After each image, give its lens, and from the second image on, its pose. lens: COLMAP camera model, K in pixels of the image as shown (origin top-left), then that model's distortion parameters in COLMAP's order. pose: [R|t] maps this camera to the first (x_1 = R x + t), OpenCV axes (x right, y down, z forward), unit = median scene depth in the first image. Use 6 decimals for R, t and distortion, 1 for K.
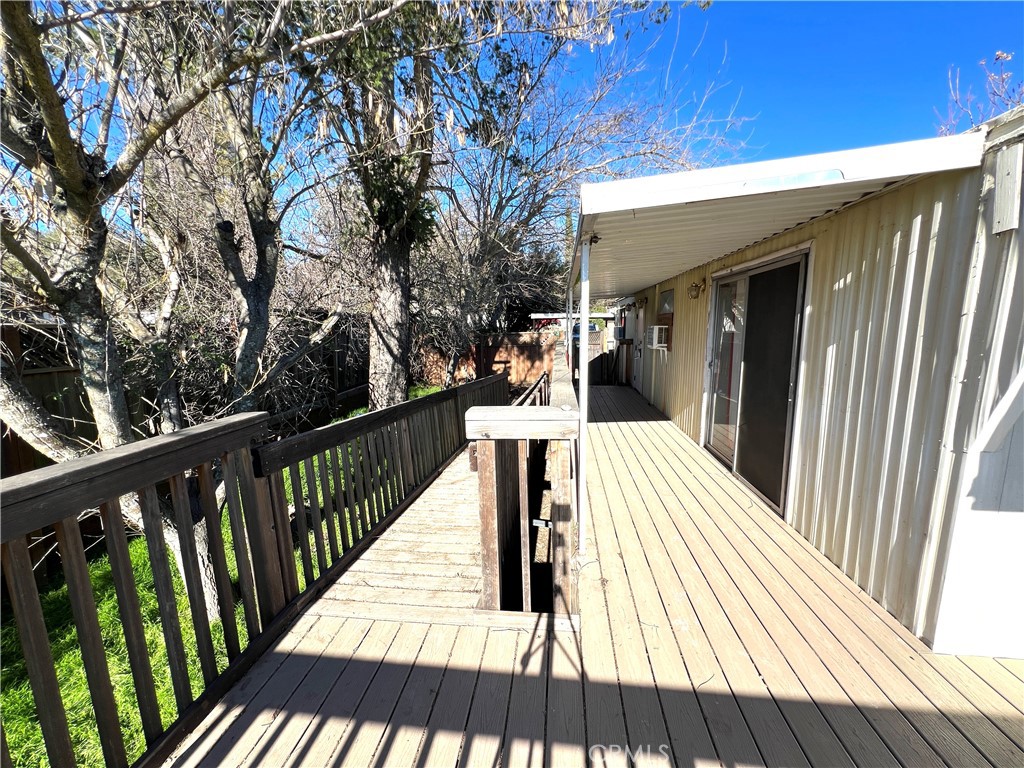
lens RADIAL K [[411.6, 0, 511.0], [0, 411.6, 389.7], [0, 0, 1]] dist [-0.001332, 0.000447]
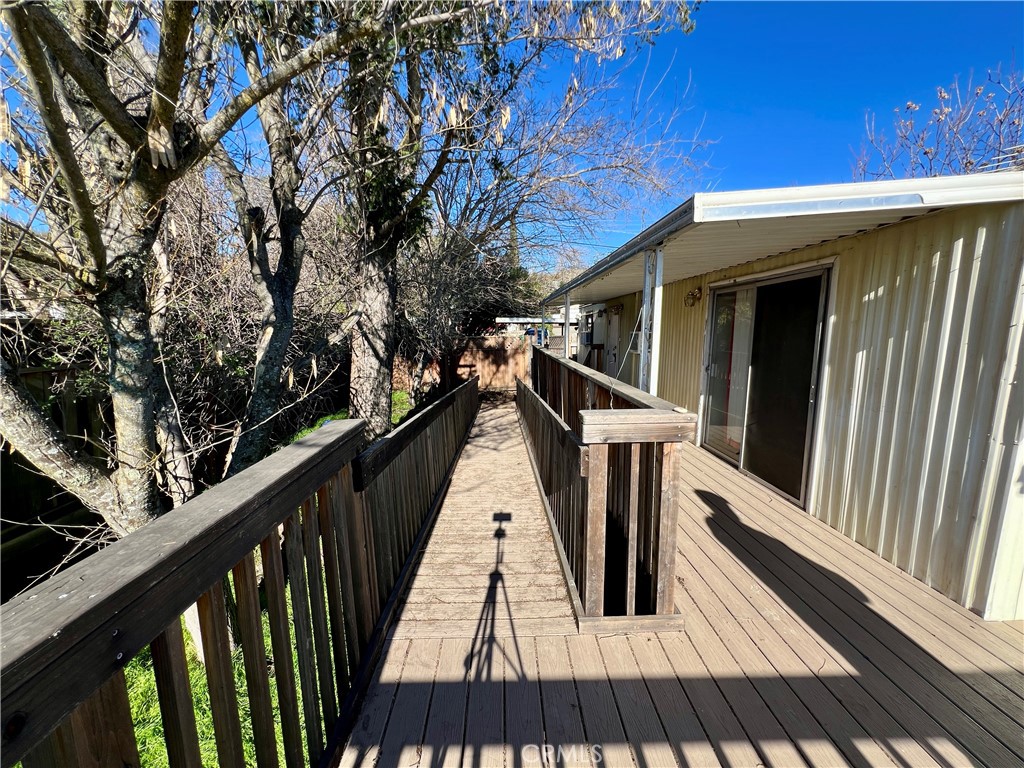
lens RADIAL K [[411.6, 0, 510.7], [0, 411.6, 390.5], [0, 0, 1]] dist [-0.001332, 0.000447]
pose [[0.989274, -0.005386, 0.145975, -0.294604], [0.006581, 0.999949, -0.007707, -0.000076], [-0.145926, 0.008585, 0.989258, 0.037680]]
